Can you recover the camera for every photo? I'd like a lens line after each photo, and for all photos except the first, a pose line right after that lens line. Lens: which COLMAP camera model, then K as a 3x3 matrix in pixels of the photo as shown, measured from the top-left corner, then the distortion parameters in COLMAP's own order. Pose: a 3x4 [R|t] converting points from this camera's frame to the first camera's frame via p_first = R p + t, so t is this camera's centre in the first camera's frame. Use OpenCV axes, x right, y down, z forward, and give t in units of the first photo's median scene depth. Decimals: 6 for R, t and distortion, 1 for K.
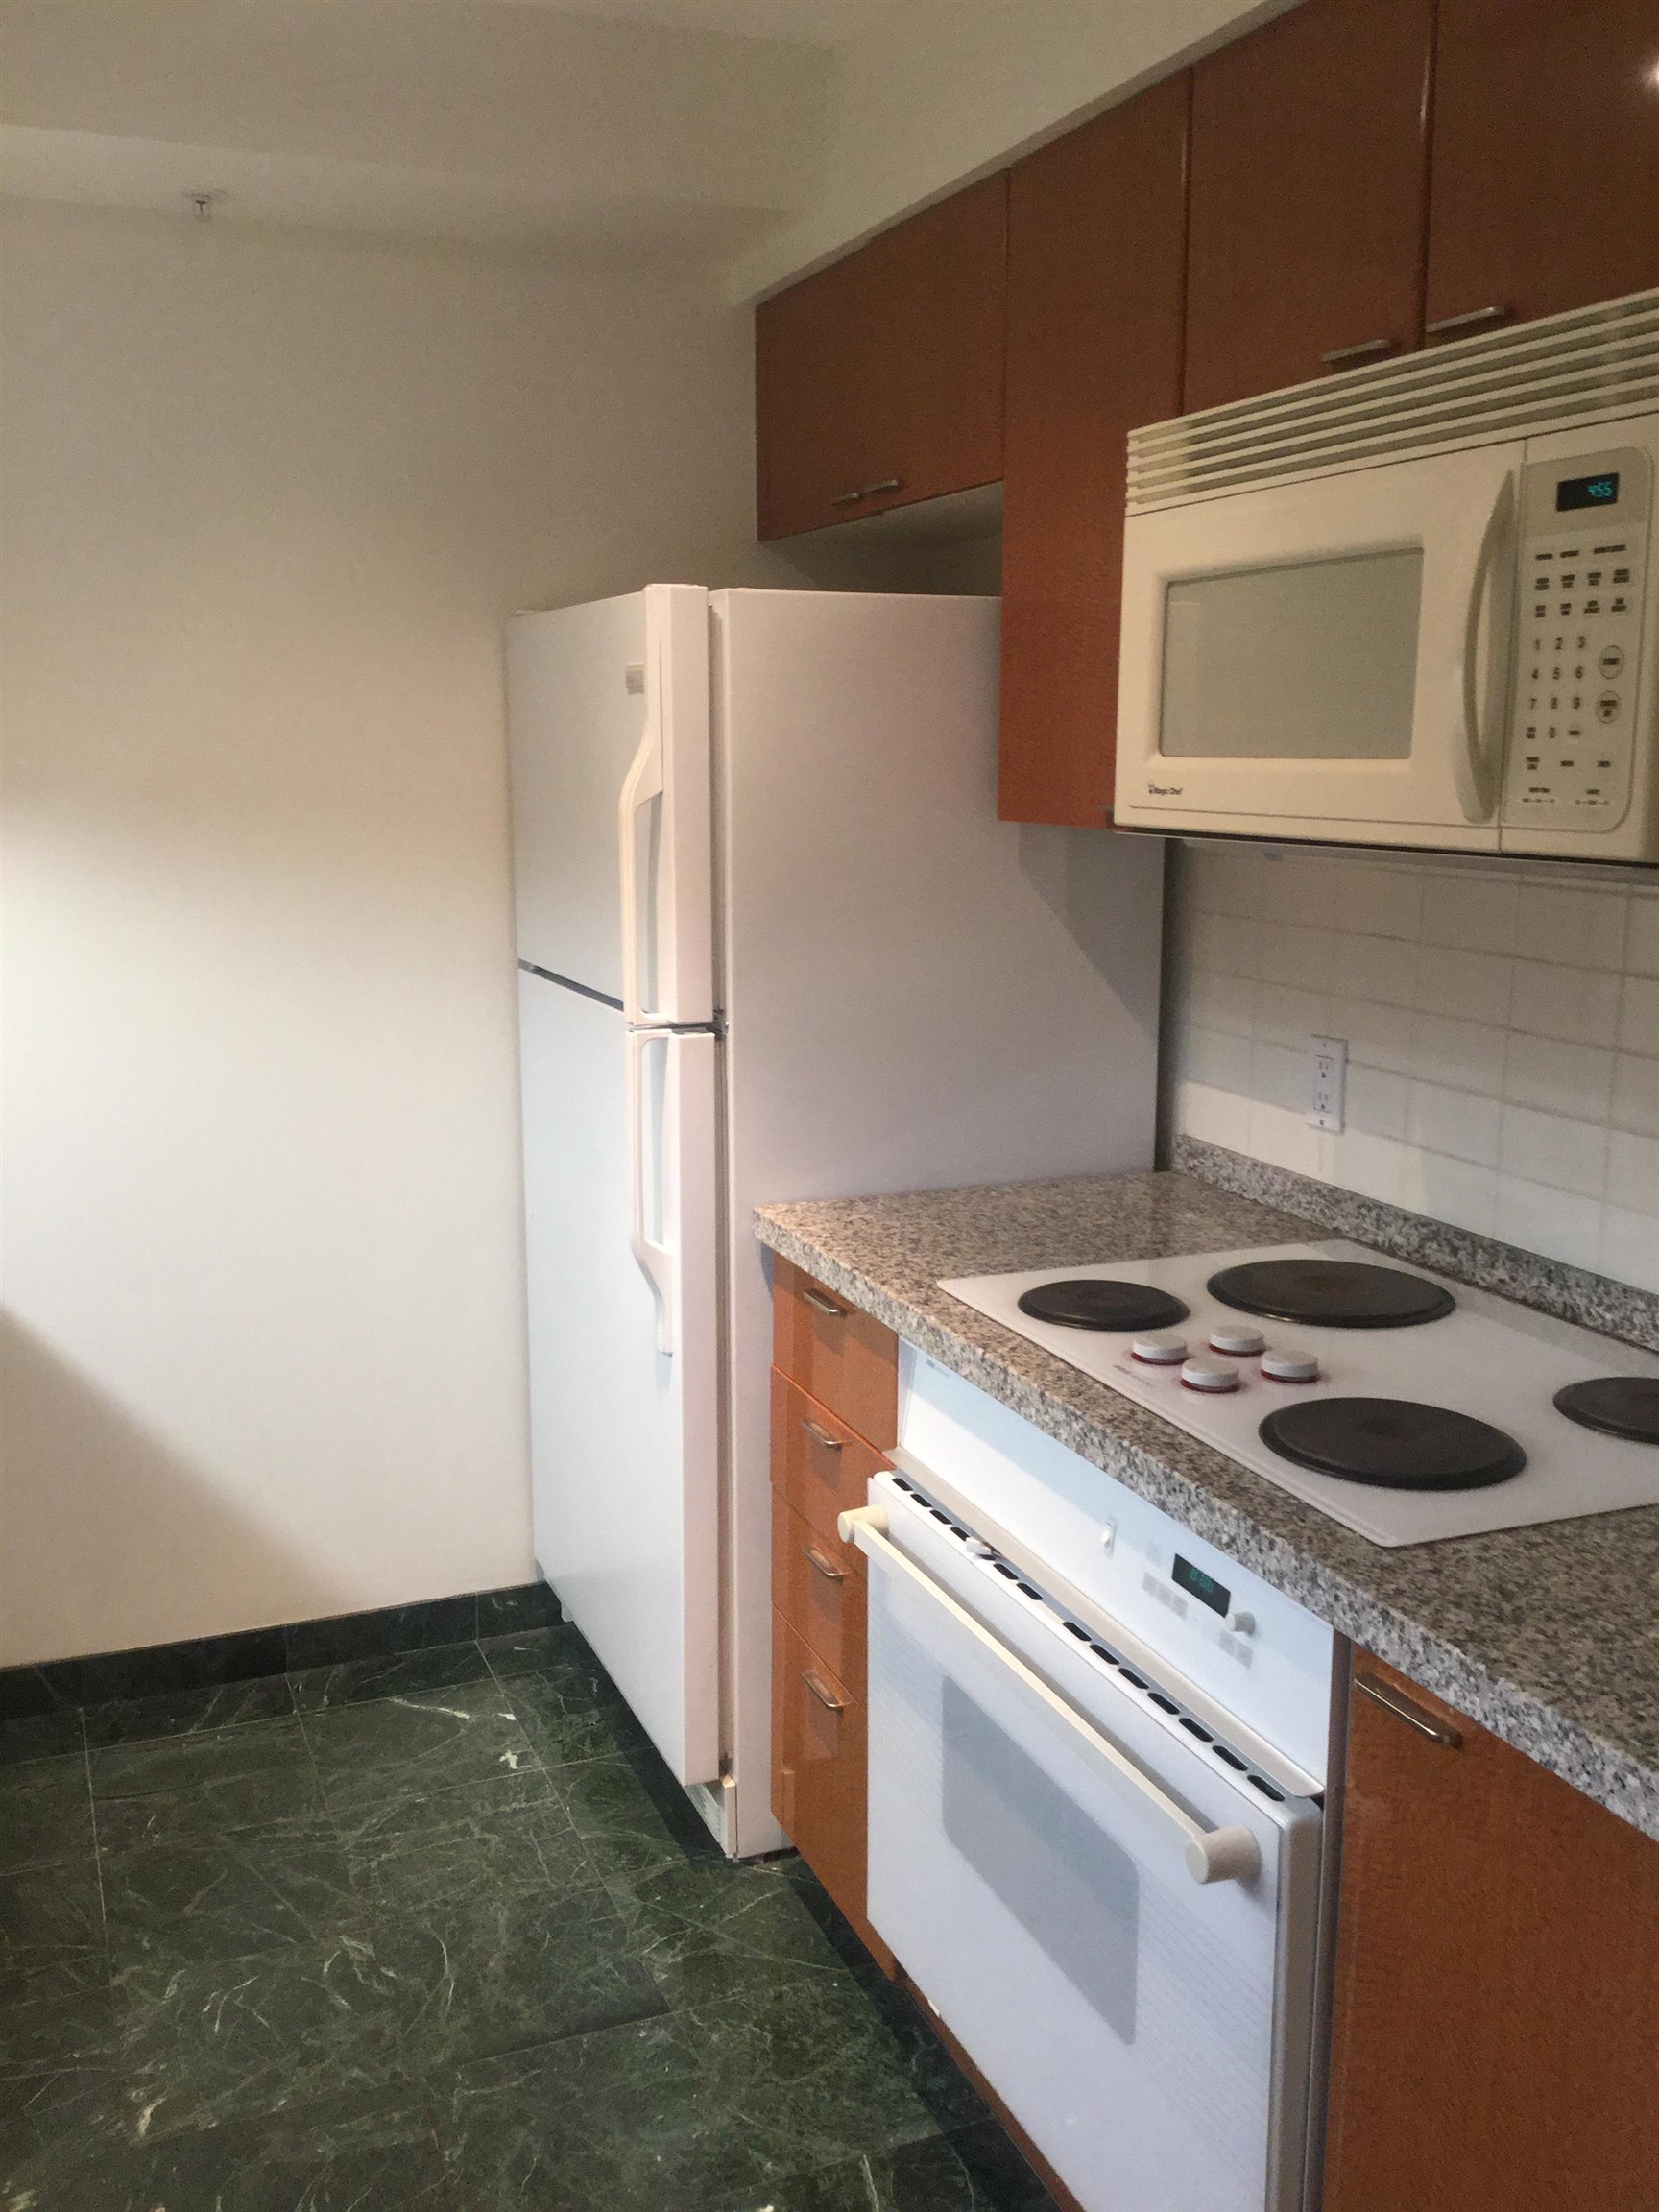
lens RADIAL K [[2068.4, 0, 827.7], [0, 2068.4, 1102.9], [0, 0, 1]] dist [0.000473, 0.000000]
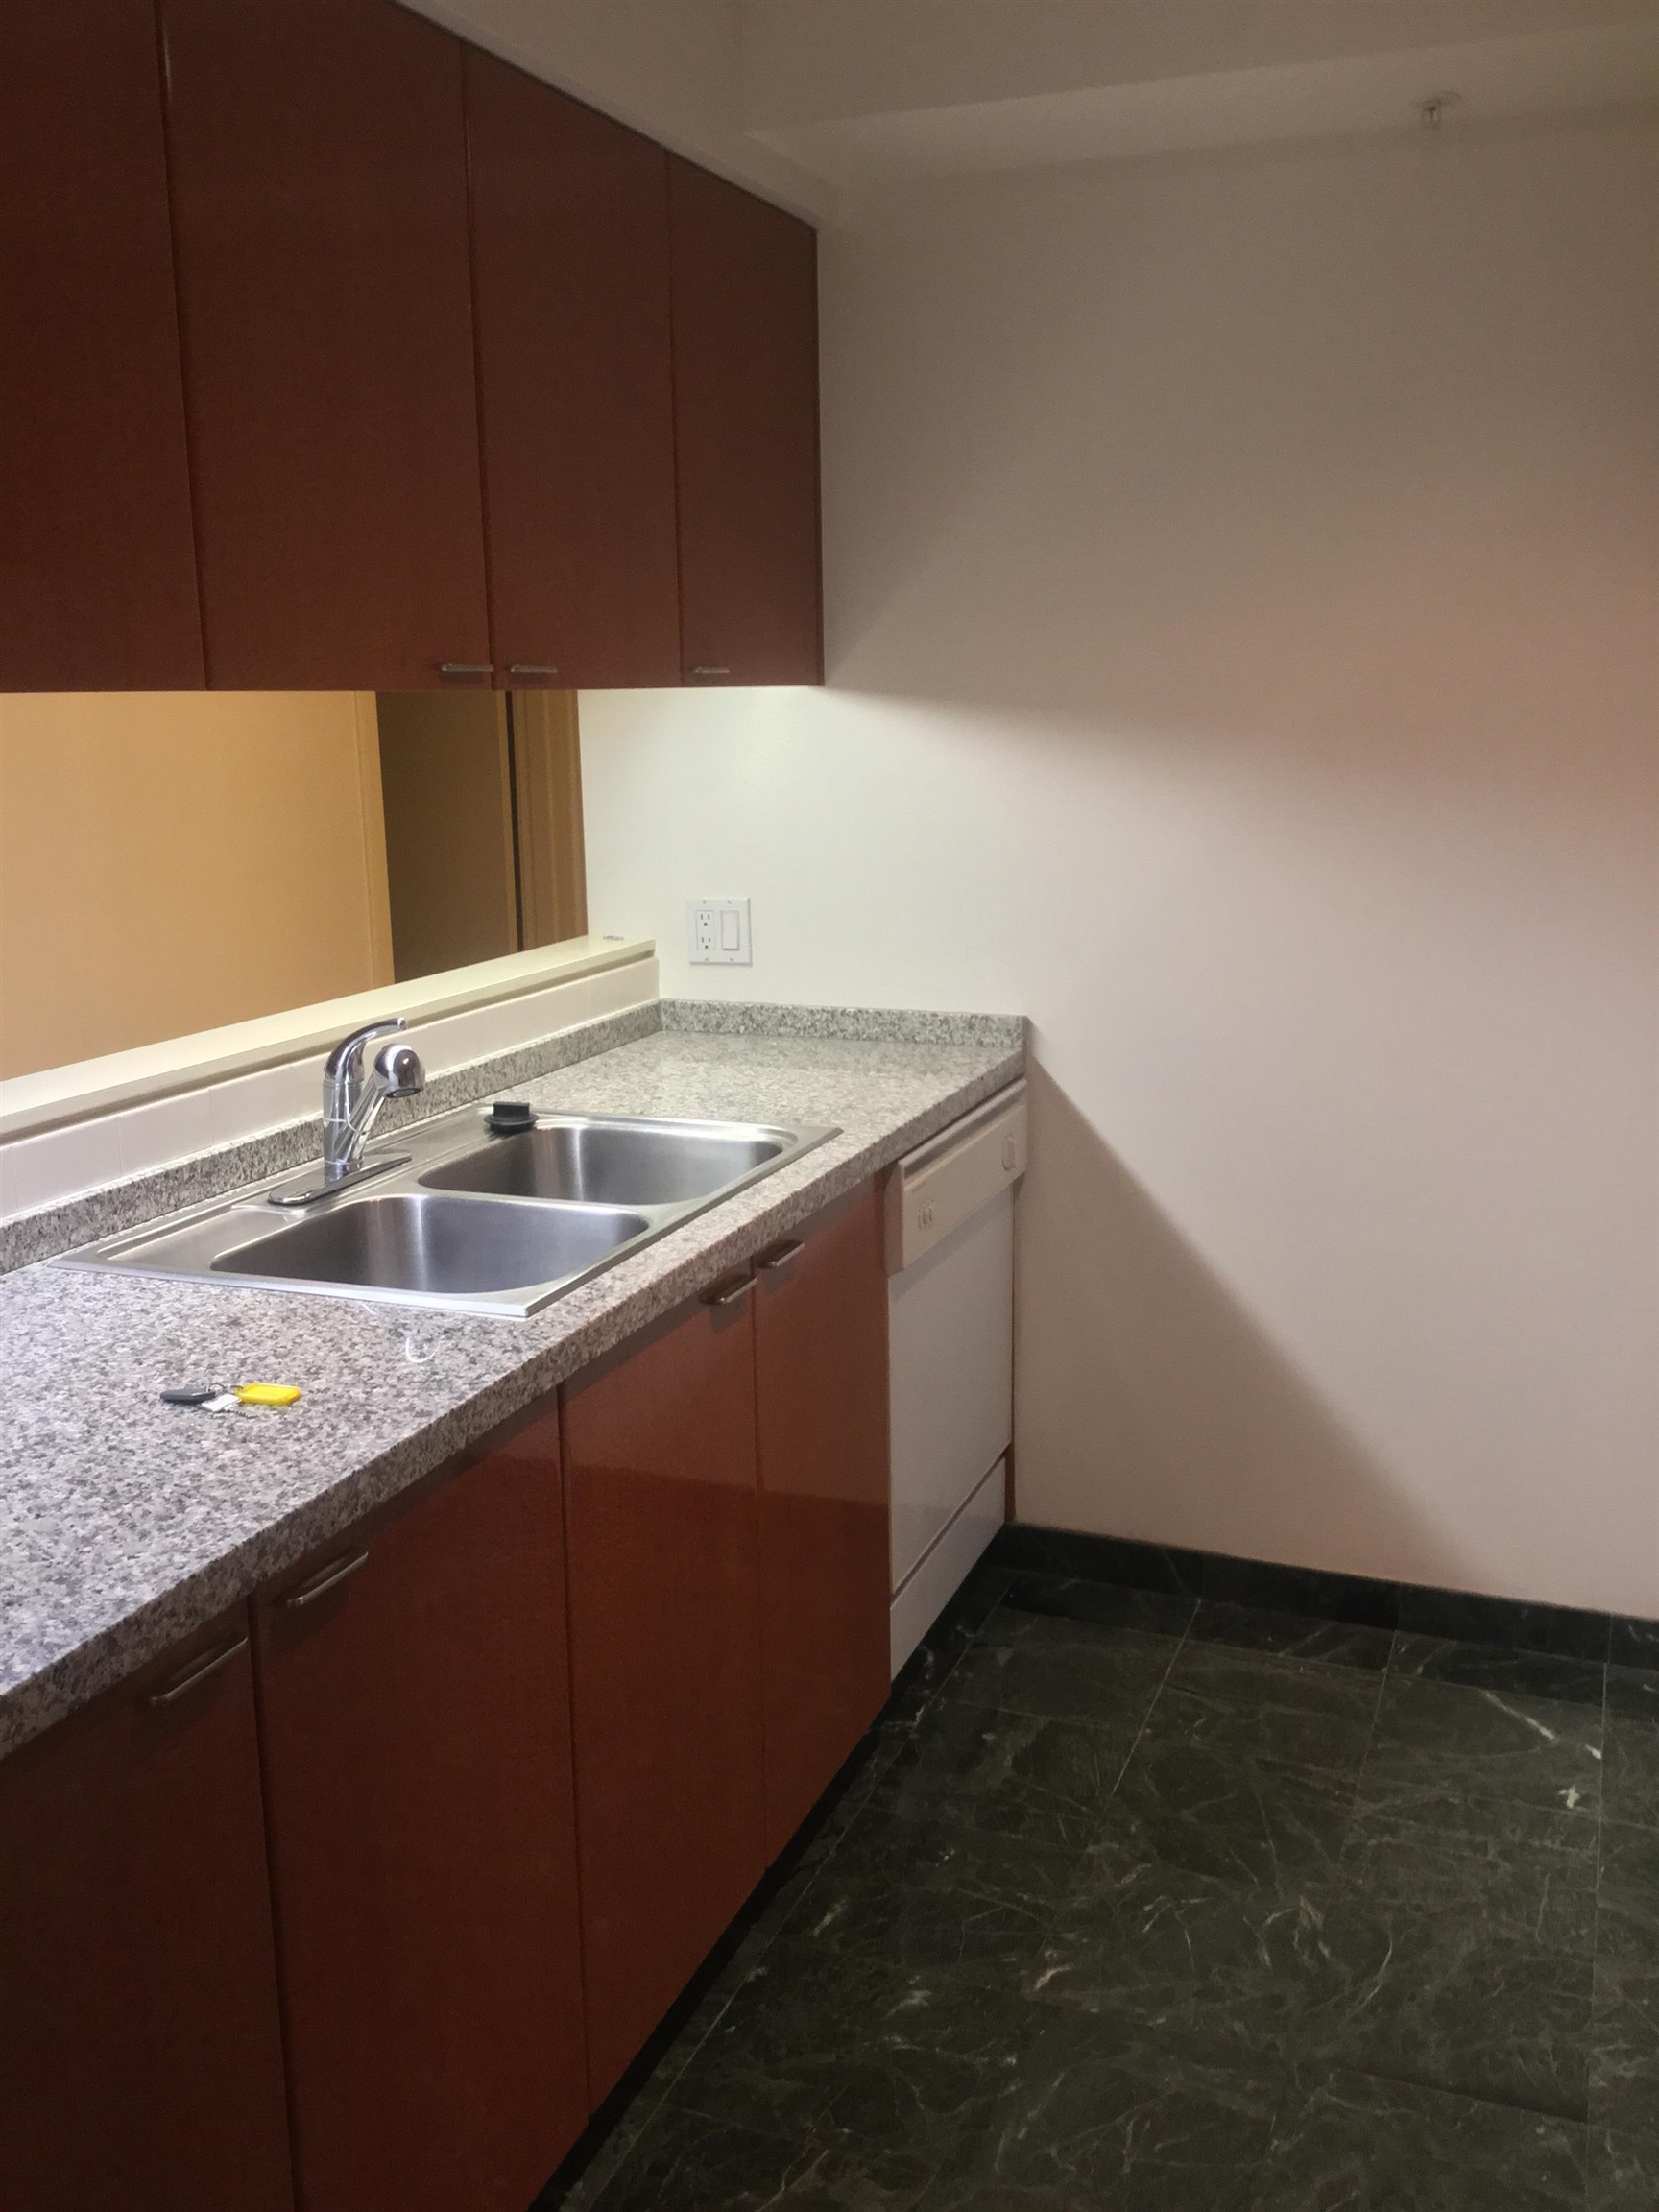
lens RADIAL K [[2068.4, 0, 830.0], [0, 2068.4, 1110.9], [0, 0, 1]] dist [0.000473, 0.000000]
pose [[0.739901, 0.153914, -0.654872, 0.187197], [-0.130361, 0.987827, 0.084880, -0.021184], [0.659964, 0.022567, 0.750958, 0.103747]]
